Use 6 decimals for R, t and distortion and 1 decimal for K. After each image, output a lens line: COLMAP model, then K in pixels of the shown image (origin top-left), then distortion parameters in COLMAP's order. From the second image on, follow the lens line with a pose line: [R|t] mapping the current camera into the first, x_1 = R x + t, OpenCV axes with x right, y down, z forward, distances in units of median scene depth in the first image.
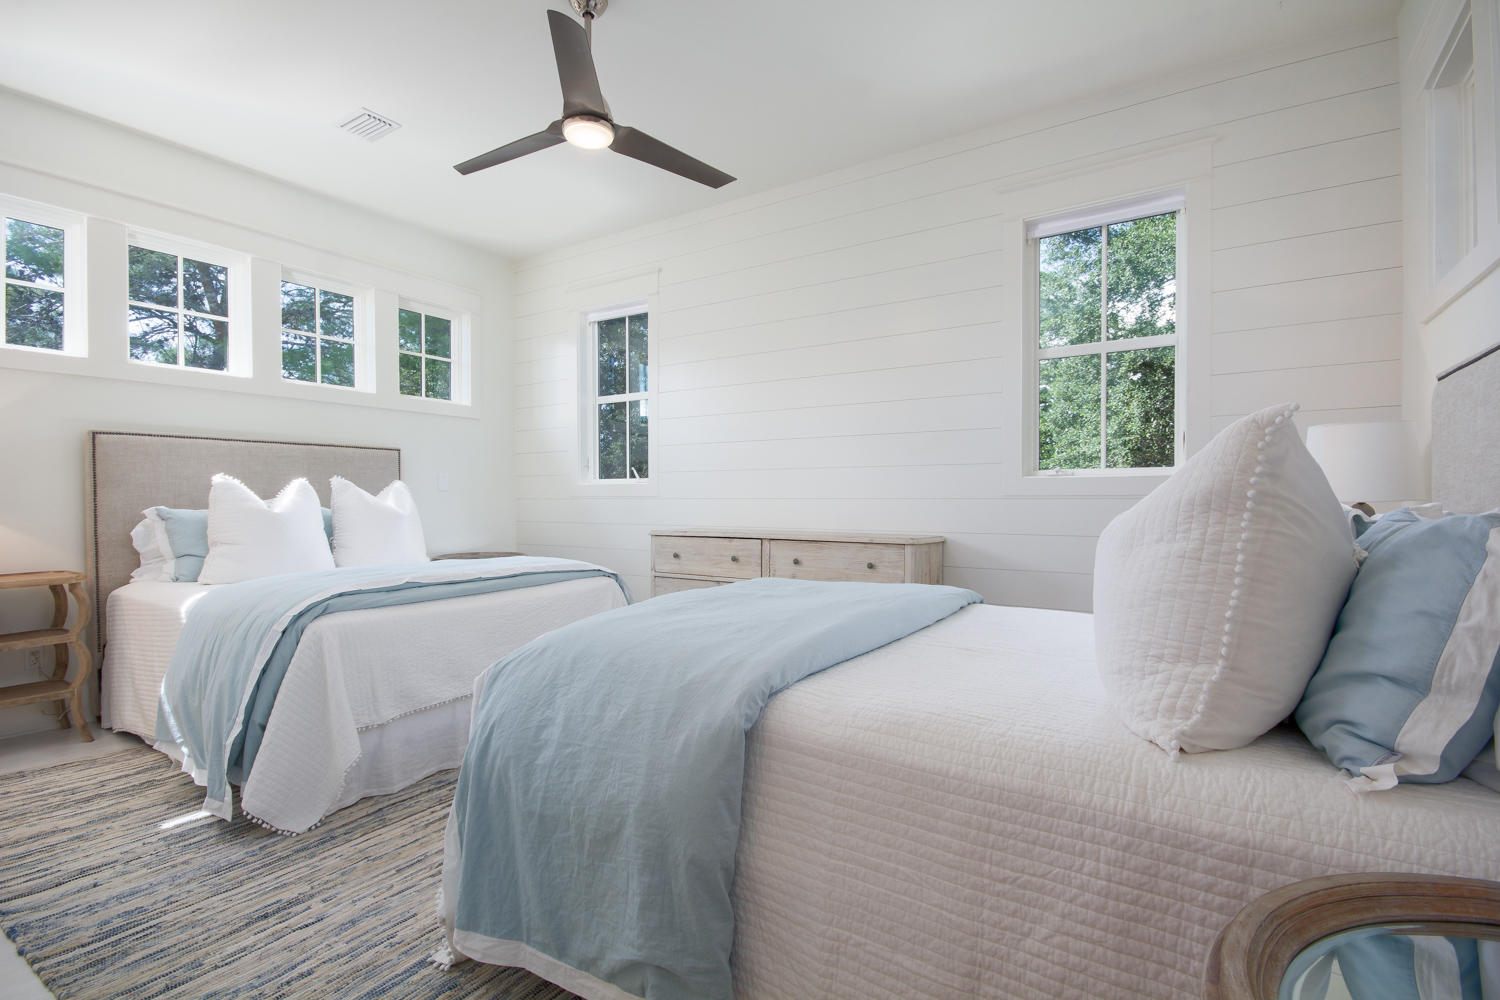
lens RADIAL K [[725.7, 0, 741.7], [0, 725.7, 501.2], [0, 0, 1]] dist [0.004178, 0.000289]
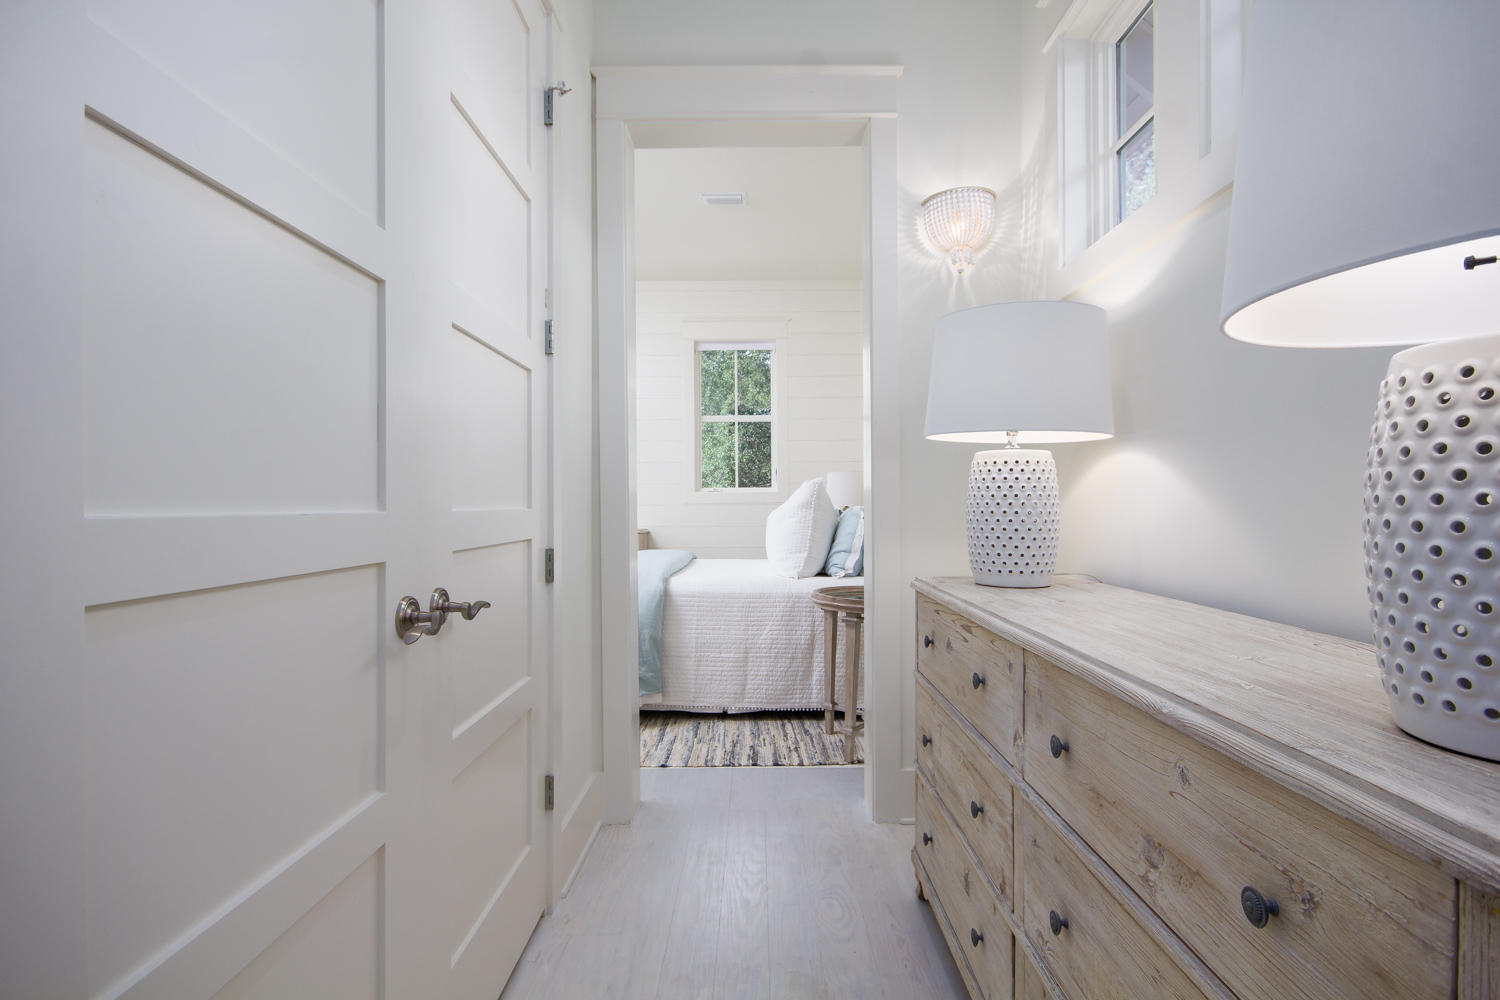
lens RADIAL K [[788.8, 0, 751.6], [0, 788.8, 502.0], [0, 0, 1]] dist [0.000081, 0.000008]
pose [[0.849854, -0.008822, 0.526944, -1.560459], [0.013355, 0.999899, -0.004798, -0.001529], [-0.526848, 0.011115, 0.849887, -2.081971]]
